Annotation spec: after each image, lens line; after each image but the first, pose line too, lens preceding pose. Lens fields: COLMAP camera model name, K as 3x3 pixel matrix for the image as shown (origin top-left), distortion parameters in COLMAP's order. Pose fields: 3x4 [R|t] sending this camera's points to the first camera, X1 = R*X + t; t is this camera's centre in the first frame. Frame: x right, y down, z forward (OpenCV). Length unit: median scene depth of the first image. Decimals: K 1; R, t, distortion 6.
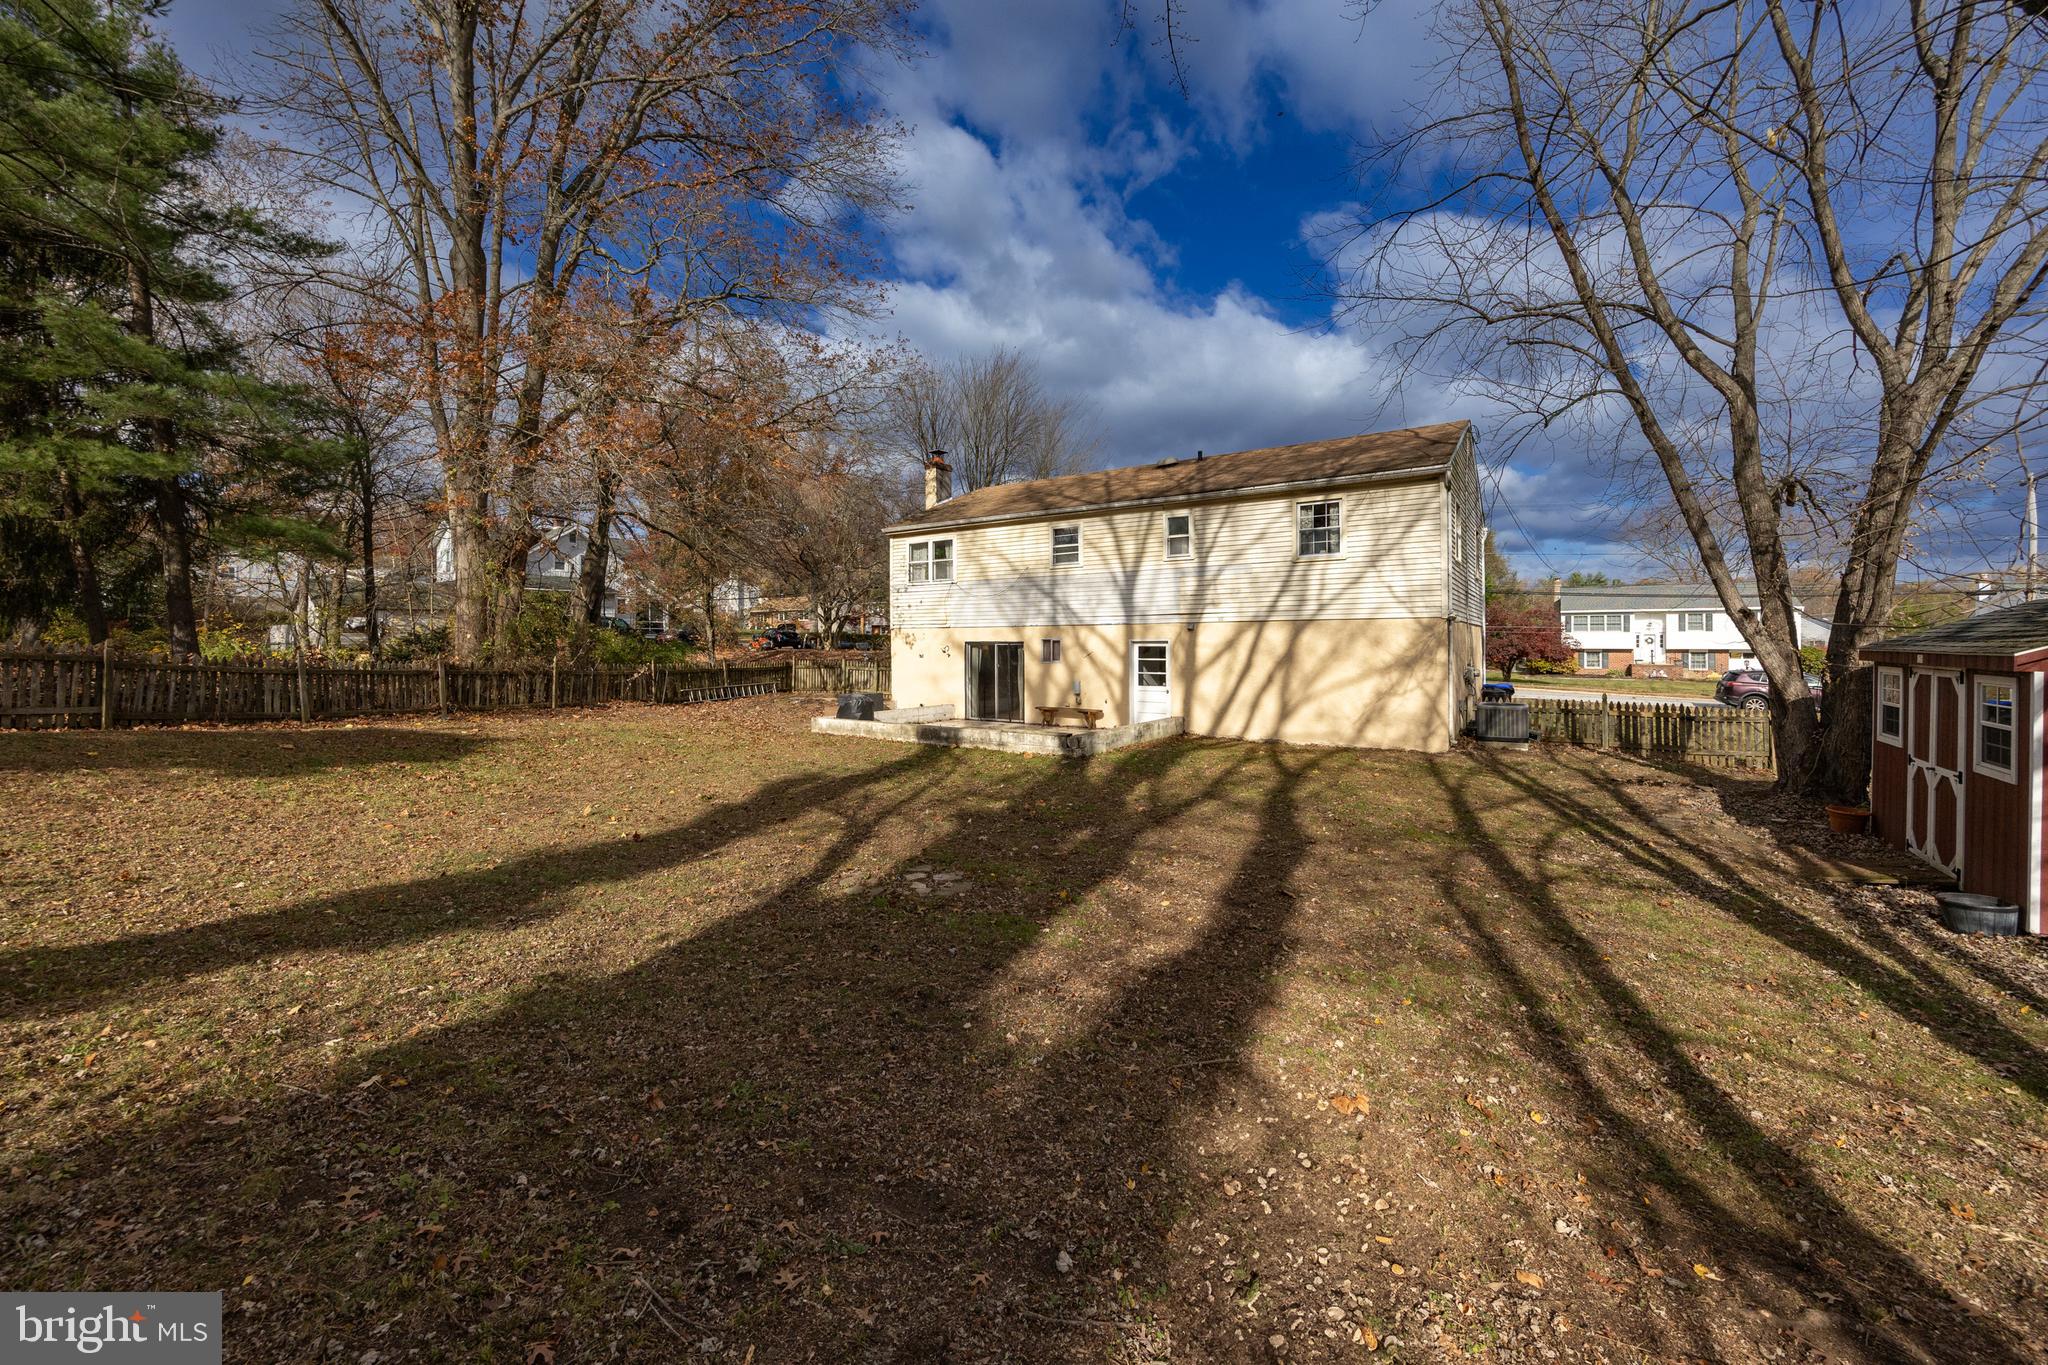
lens RADIAL K [[782.3, 0, 1024.6], [0, 782.3, 675.1], [0, 0, 1]] dist [-0.001968, -0.000104]
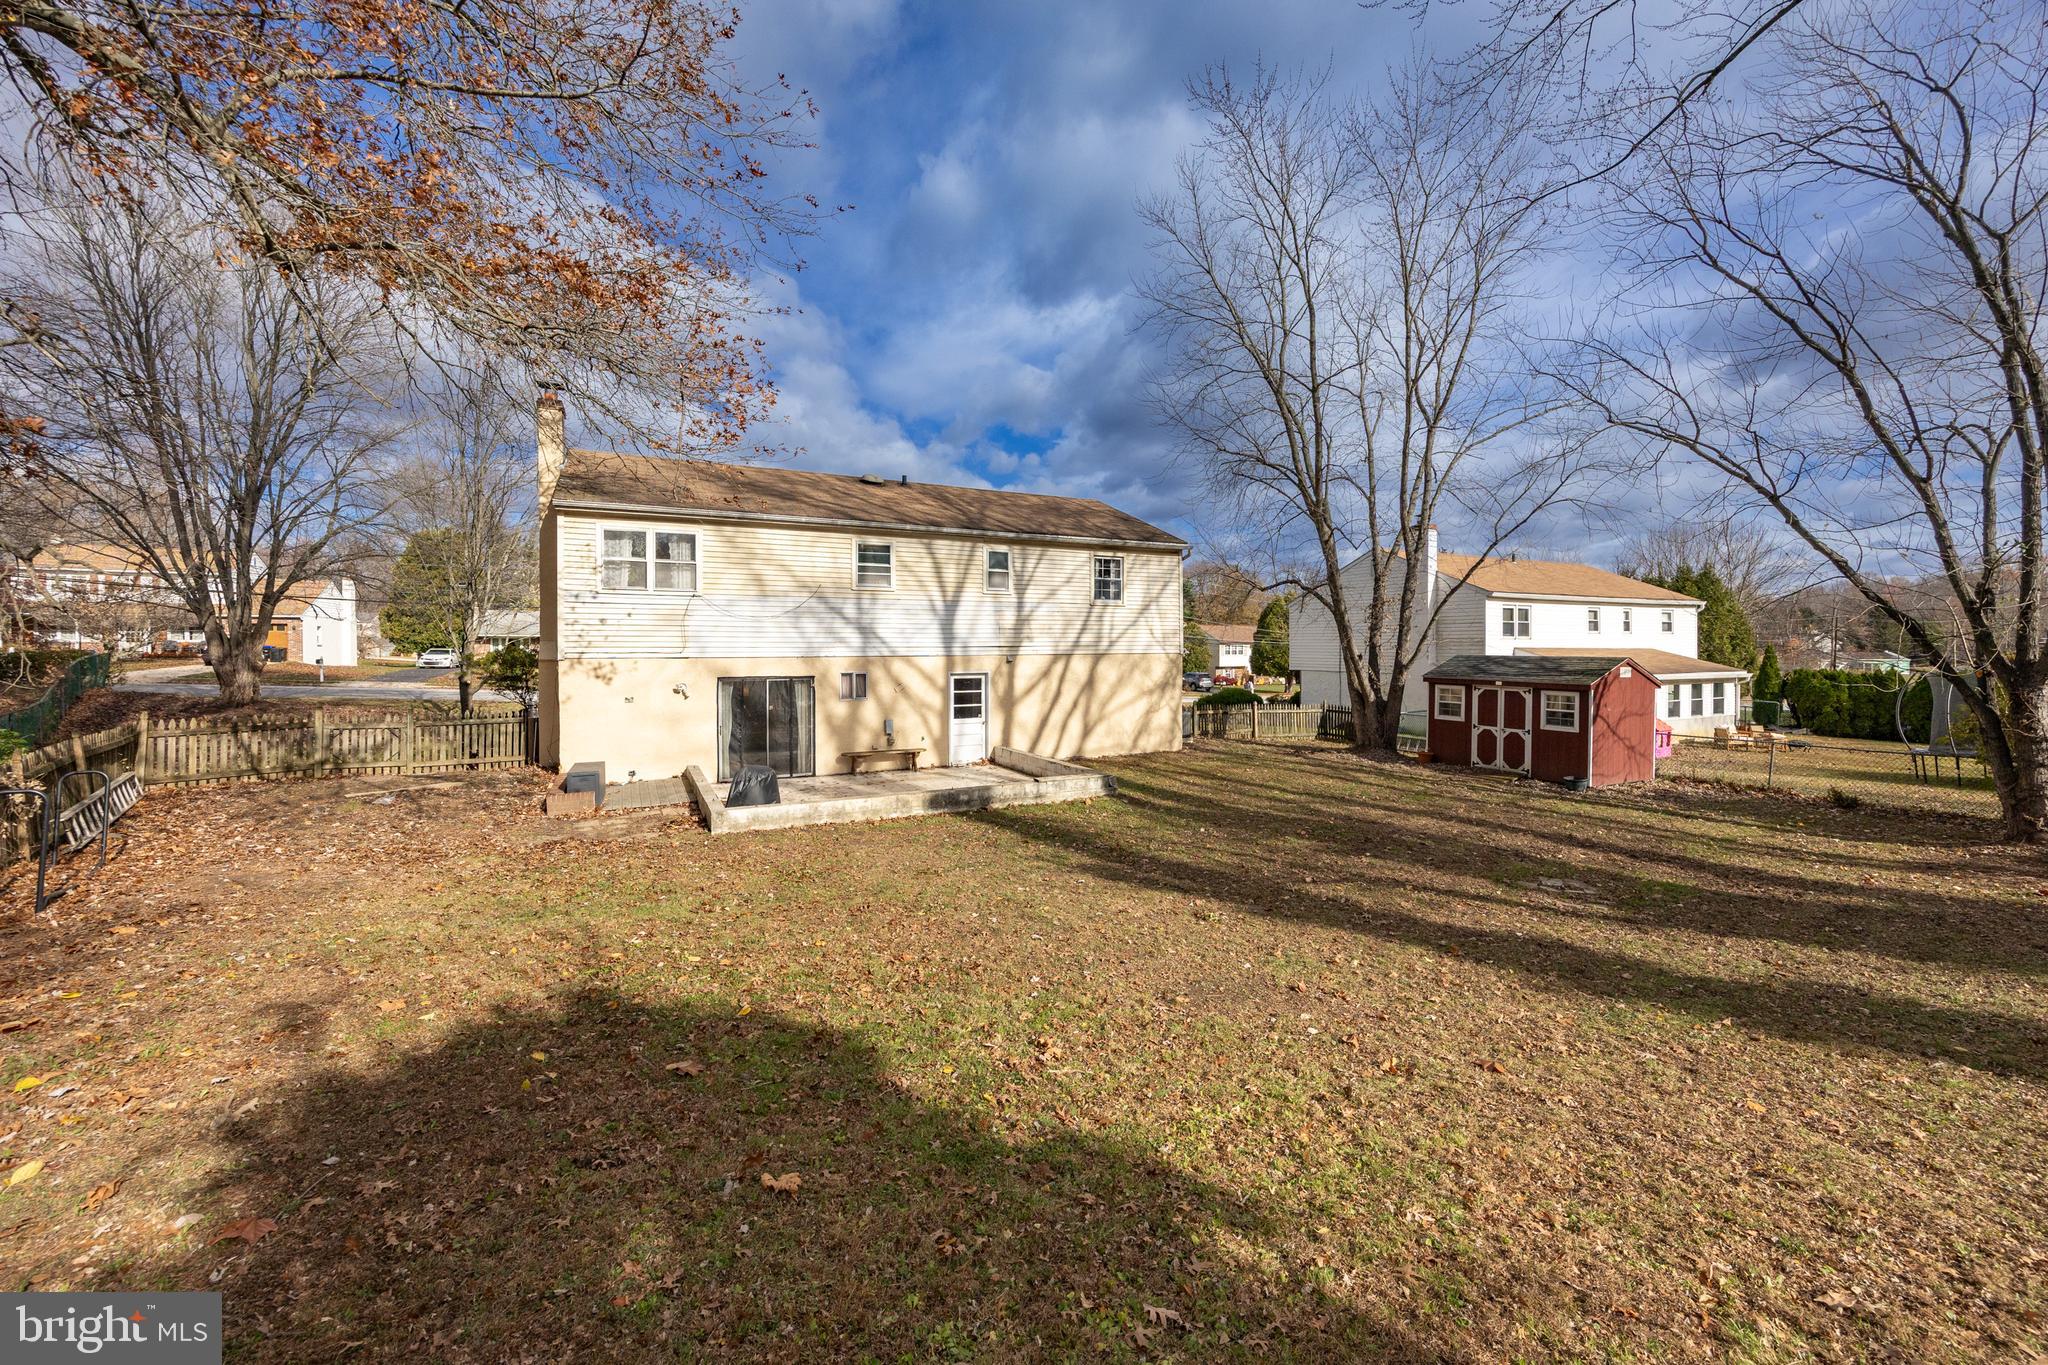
lens RADIAL K [[782.3, 0, 1024.6], [0, 782.3, 675.1], [0, 0, 1]] dist [-0.001968, -0.000104]
pose [[0.495144, -0.030902, 0.868261, -0.661947], [0.033488, 0.999303, 0.016469, -0.054705], [-0.868165, 0.020922, 0.495834, 0.451744]]
